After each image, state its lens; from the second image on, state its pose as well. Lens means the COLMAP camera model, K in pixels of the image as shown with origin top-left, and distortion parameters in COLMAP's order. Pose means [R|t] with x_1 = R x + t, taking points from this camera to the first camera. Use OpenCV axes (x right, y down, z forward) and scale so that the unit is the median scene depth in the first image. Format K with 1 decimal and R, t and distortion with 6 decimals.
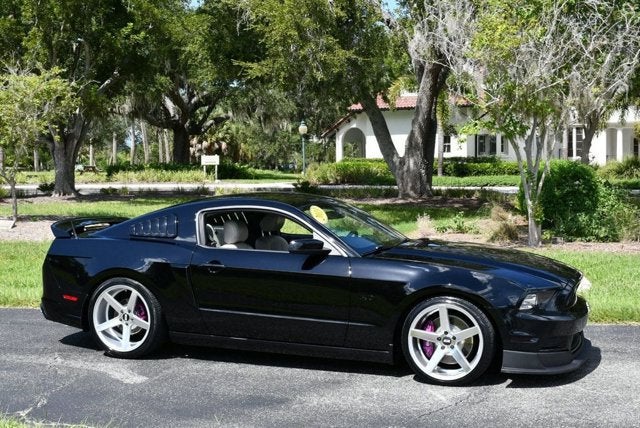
lens RADIAL K [[942.9, 0, 320.0], [0, 942.9, 214.0], [0, 0, 1]] dist [-0.039218, -0.046154]
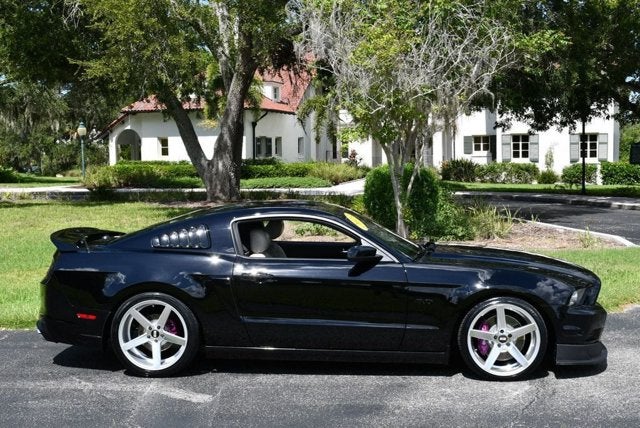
lens RADIAL K [[947.7, 0, 320.0], [0, 947.7, 214.0], [0, 0, 1]] dist [-0.033465, -0.055254]
pose [[0.956886, -0.018310, 0.289885, -0.146051], [0.018654, 0.999825, 0.001579, -0.004408], [-0.289863, 0.003896, 0.957060, 0.016435]]
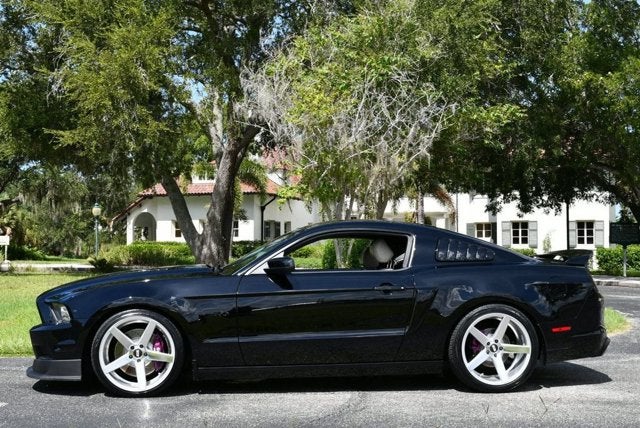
lens RADIAL K [[893.4, 0, 320.0], [0, 893.4, 214.0], [0, 0, 1]] dist [-0.045646, -0.053082]
pose [[0.969440, 0.021162, 0.244413, -0.041873], [0.004641, 0.994512, -0.104519, 0.033360], [-0.245283, 0.102460, 0.964022, 0.022809]]
